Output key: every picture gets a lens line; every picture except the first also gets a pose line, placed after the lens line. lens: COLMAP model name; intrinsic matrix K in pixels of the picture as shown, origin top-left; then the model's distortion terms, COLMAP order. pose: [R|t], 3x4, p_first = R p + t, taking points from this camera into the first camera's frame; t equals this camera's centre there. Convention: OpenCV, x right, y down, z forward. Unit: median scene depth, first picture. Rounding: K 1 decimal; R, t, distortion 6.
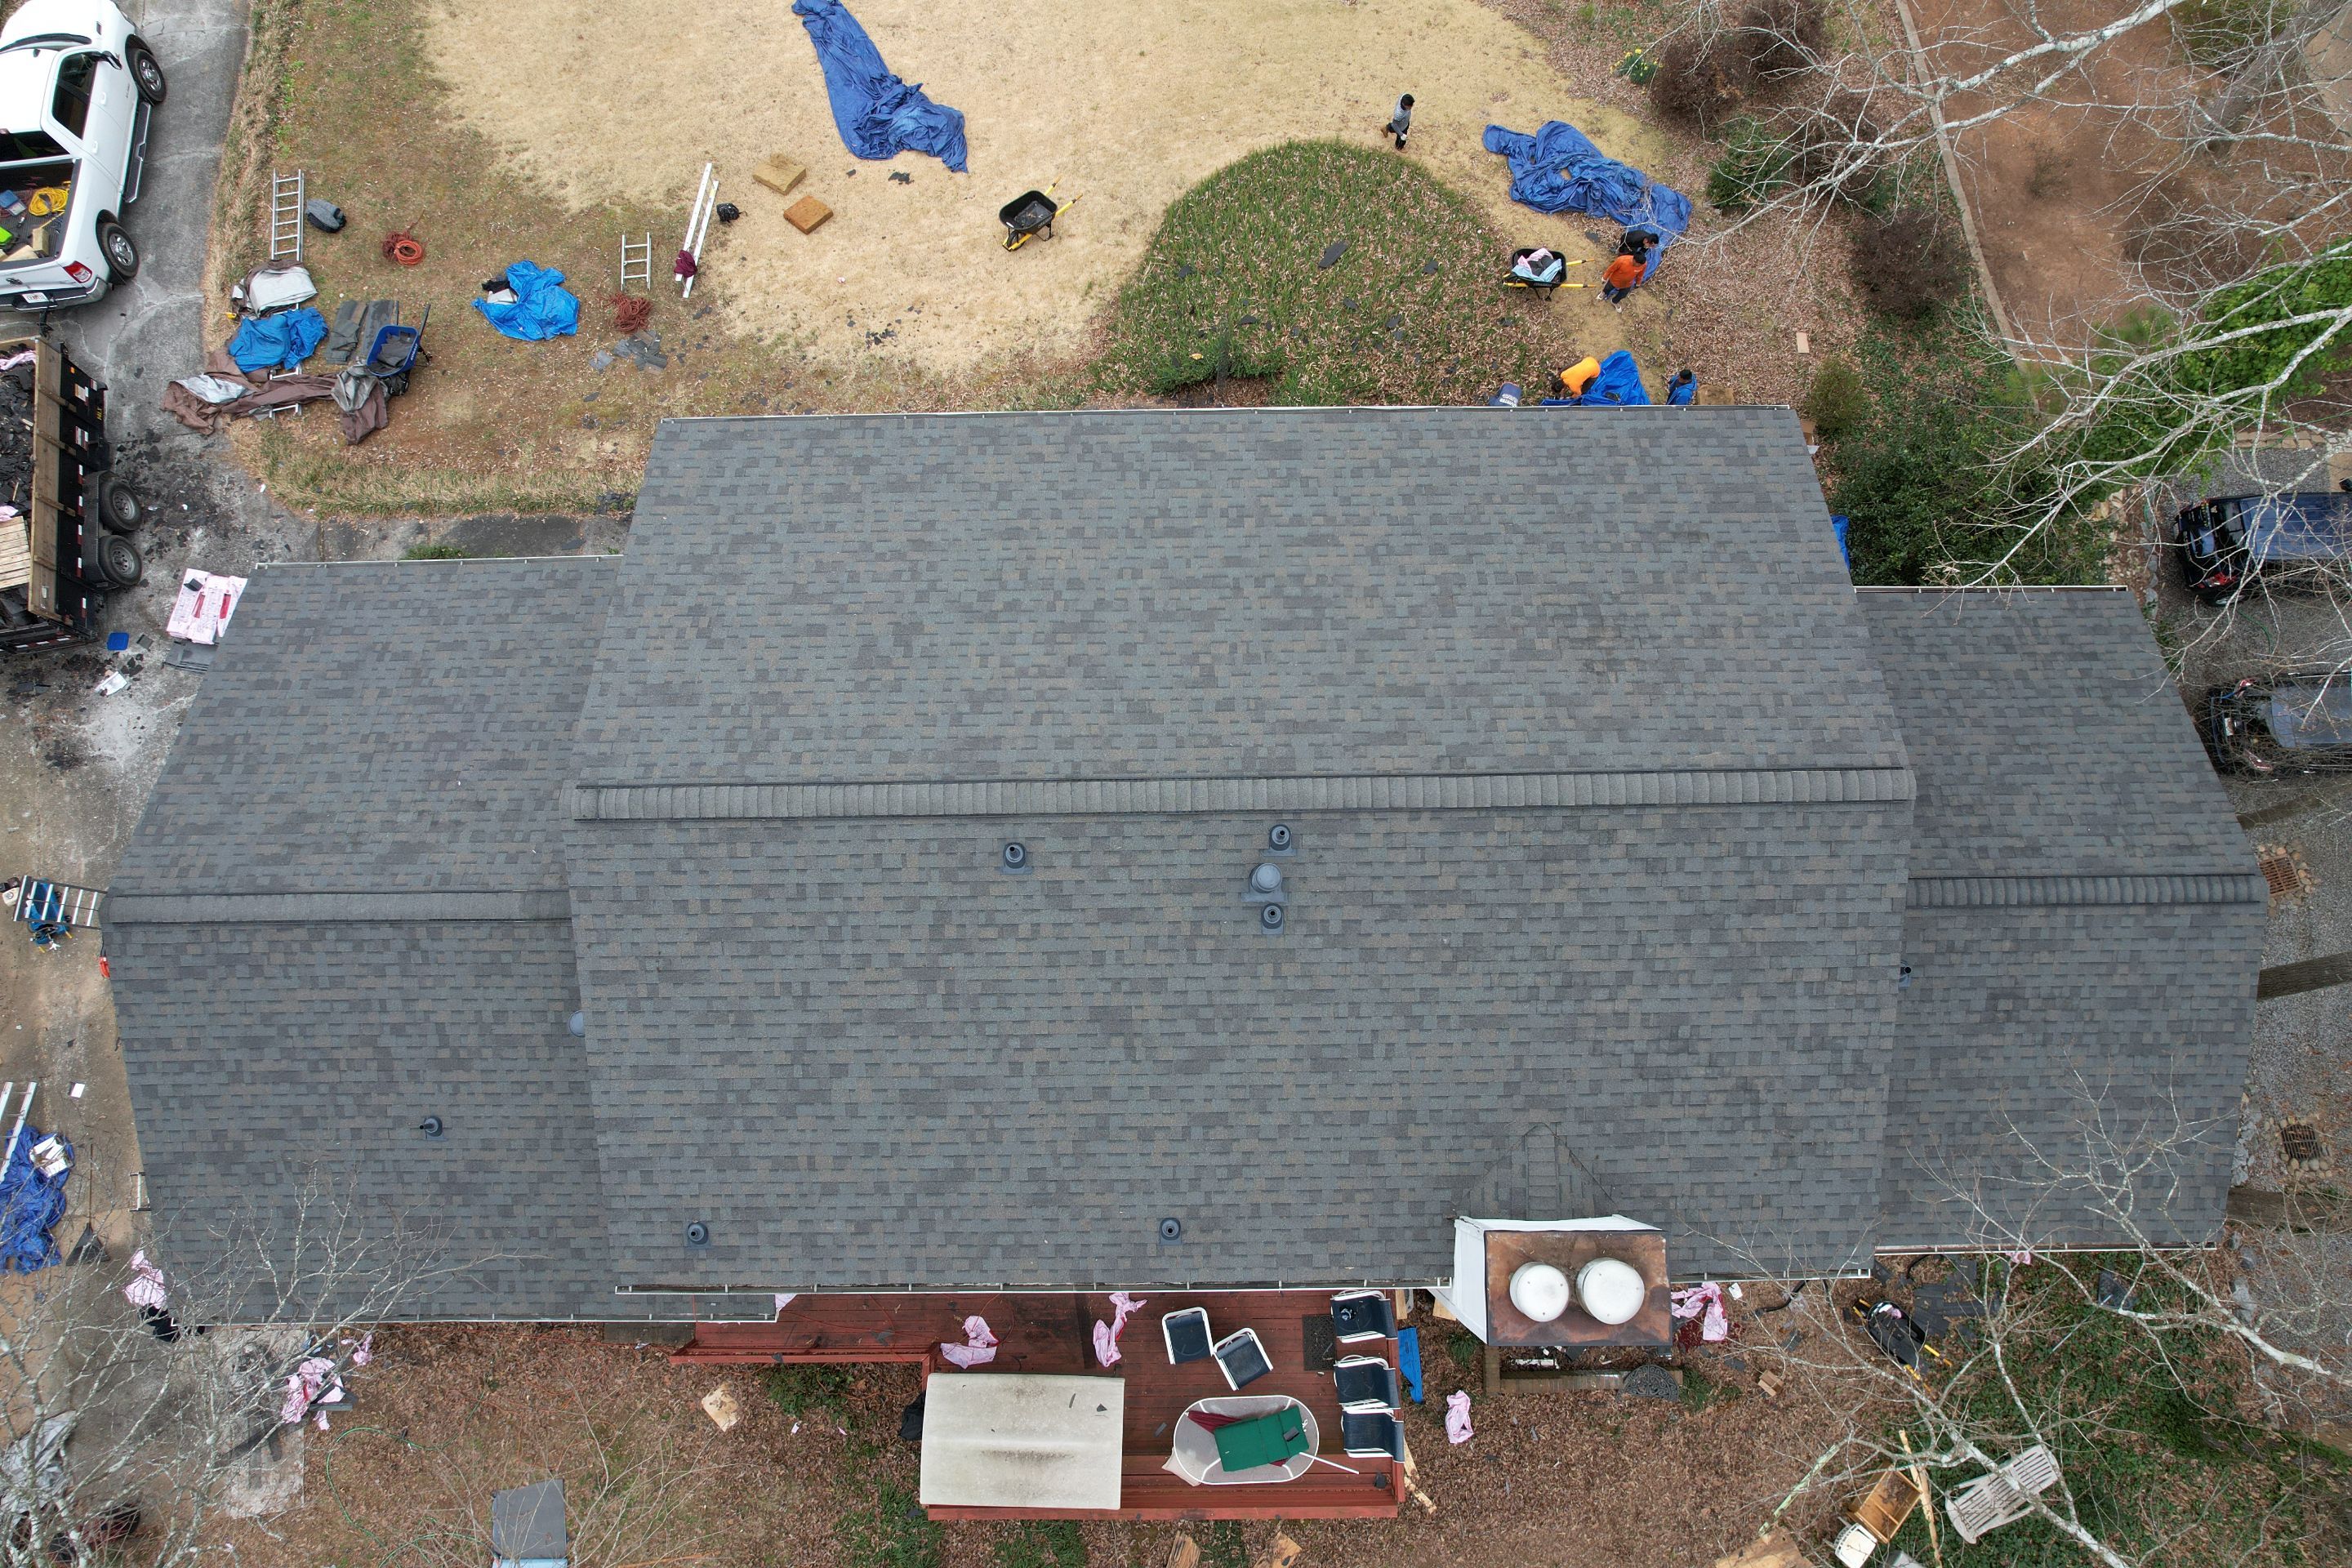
lens RADIAL K [[1487.6, 0, 1187.2], [0, 1487.6, 778.8], [0, 0, 1]] dist [-0.080286, 0.073104]
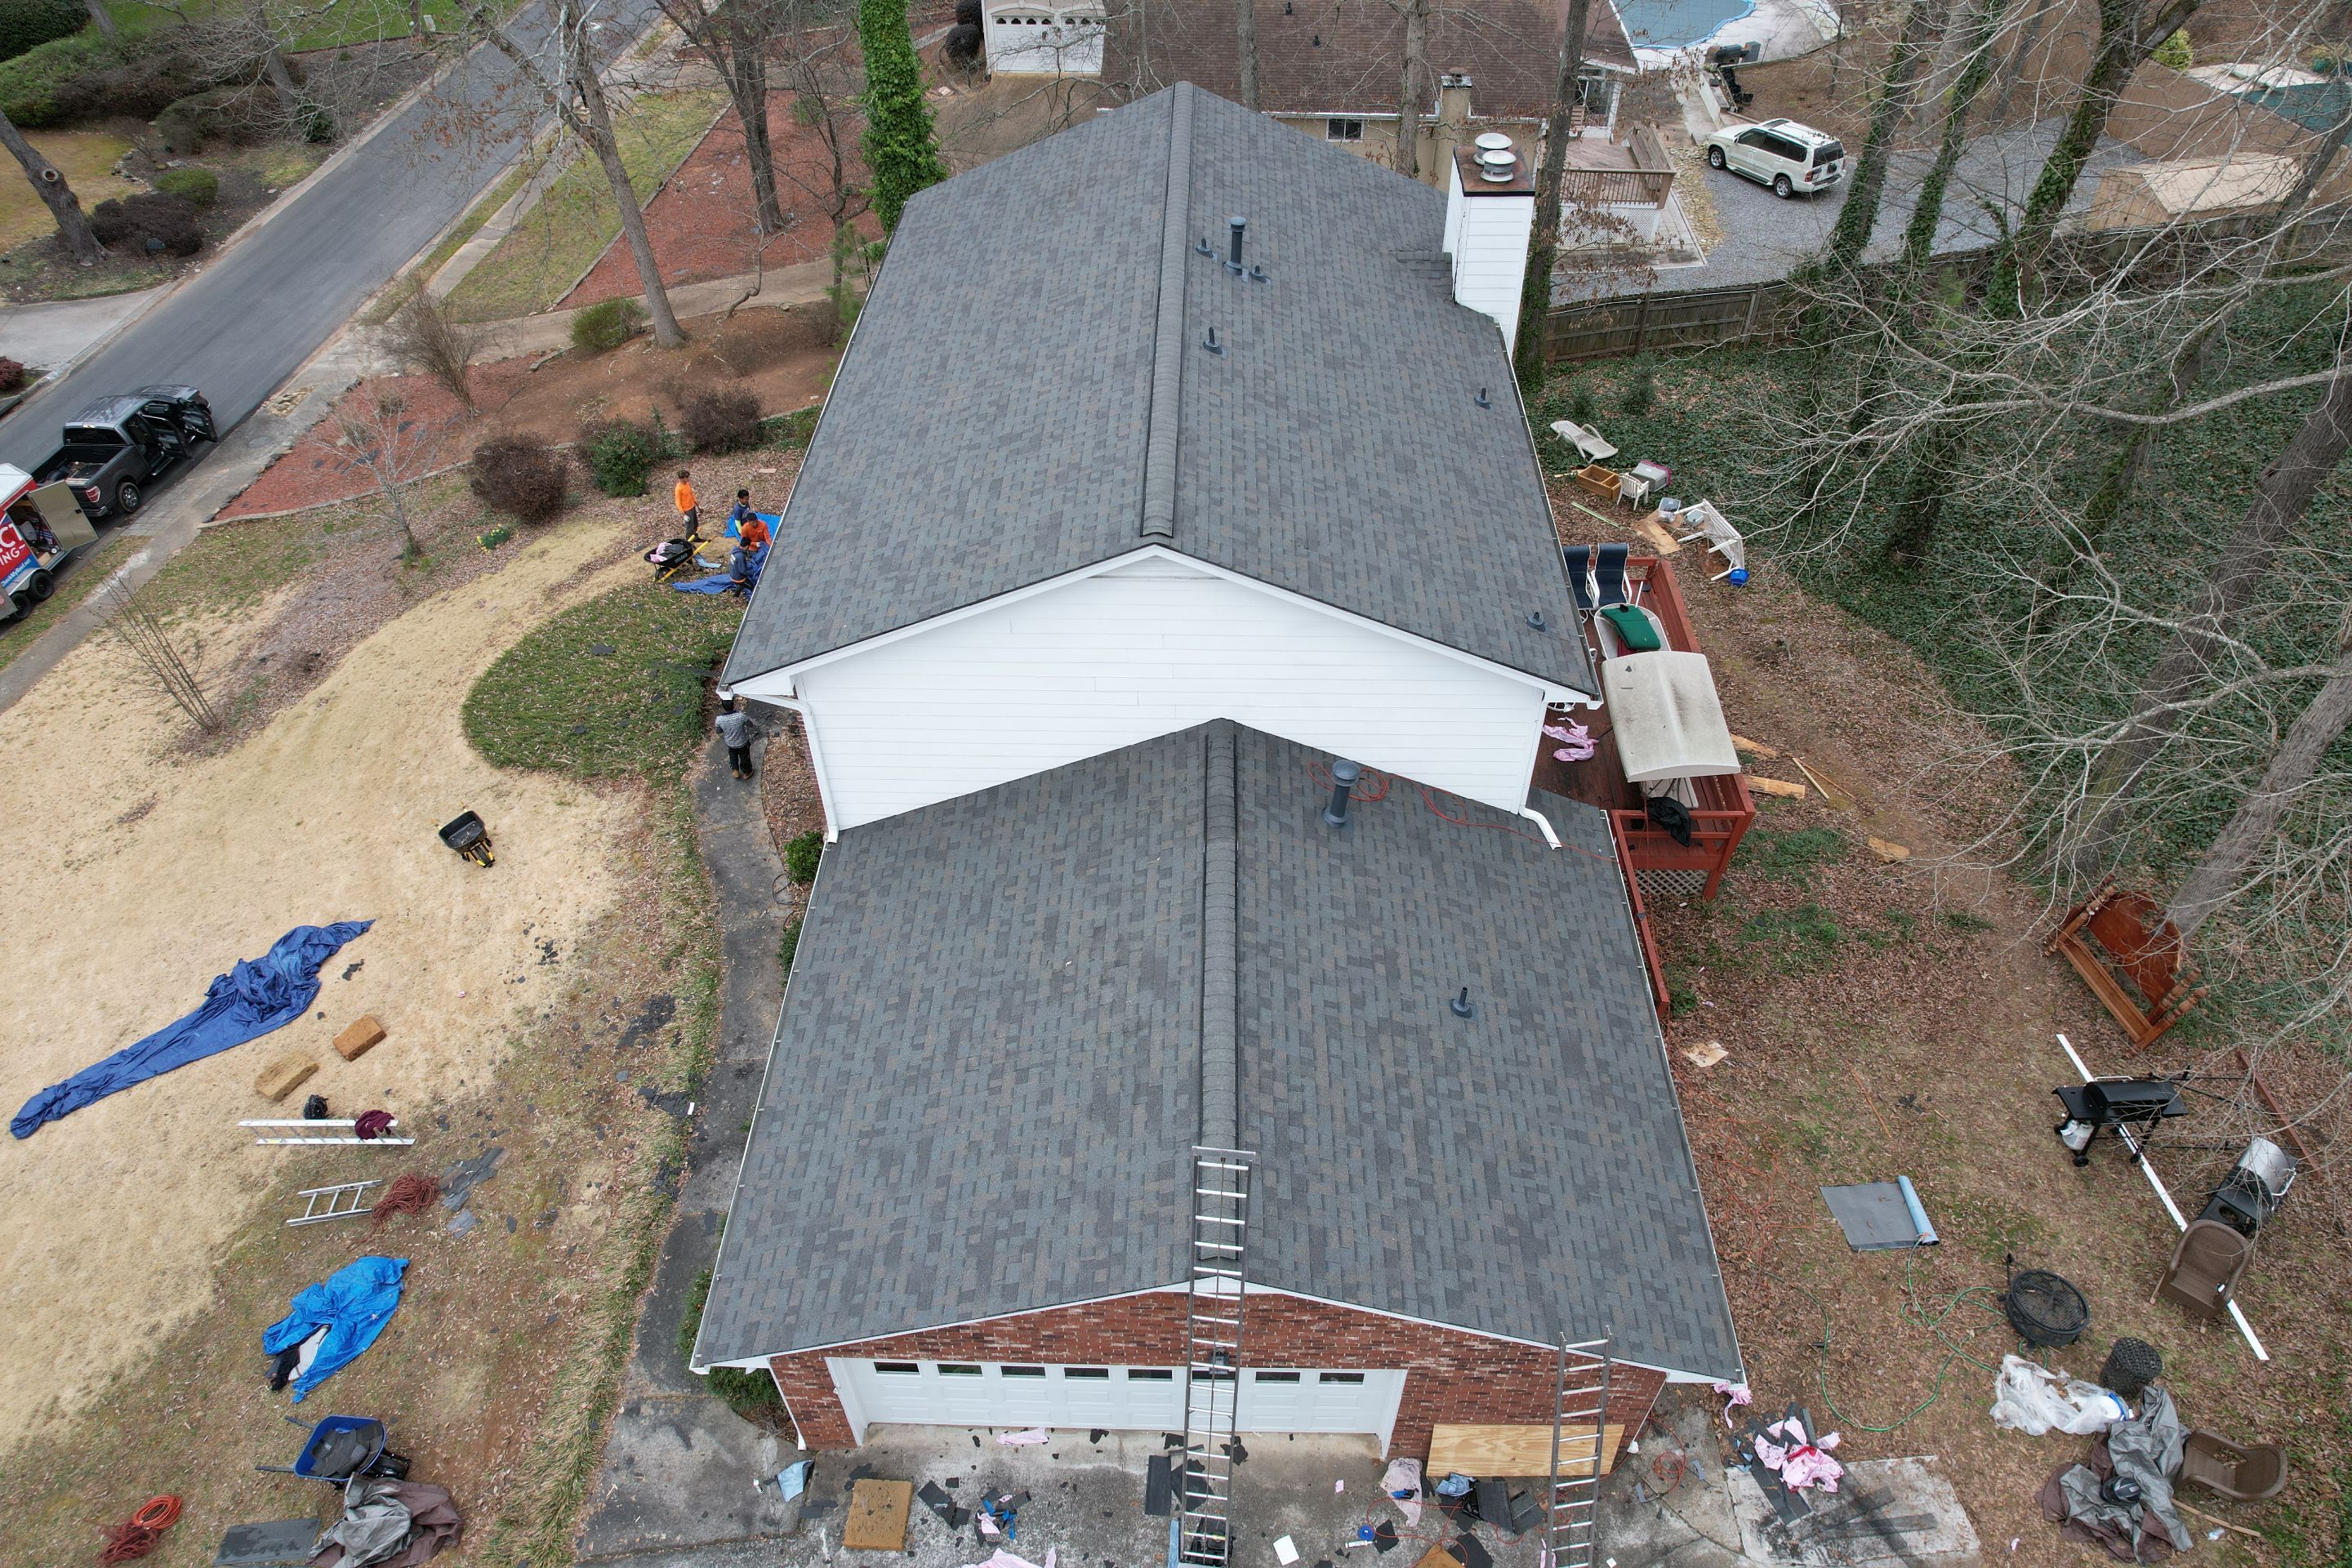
lens RADIAL K [[1487.6, 0, 1187.2], [0, 1487.6, 778.8], [0, 0, 1]] dist [-0.080286, 0.073104]
pose [[0.035153, -0.696196, 0.716991, -0.809638], [0.982291, 0.156185, 0.103494, -0.027471], [-0.184035, 0.700655, 0.689357, 0.247244]]
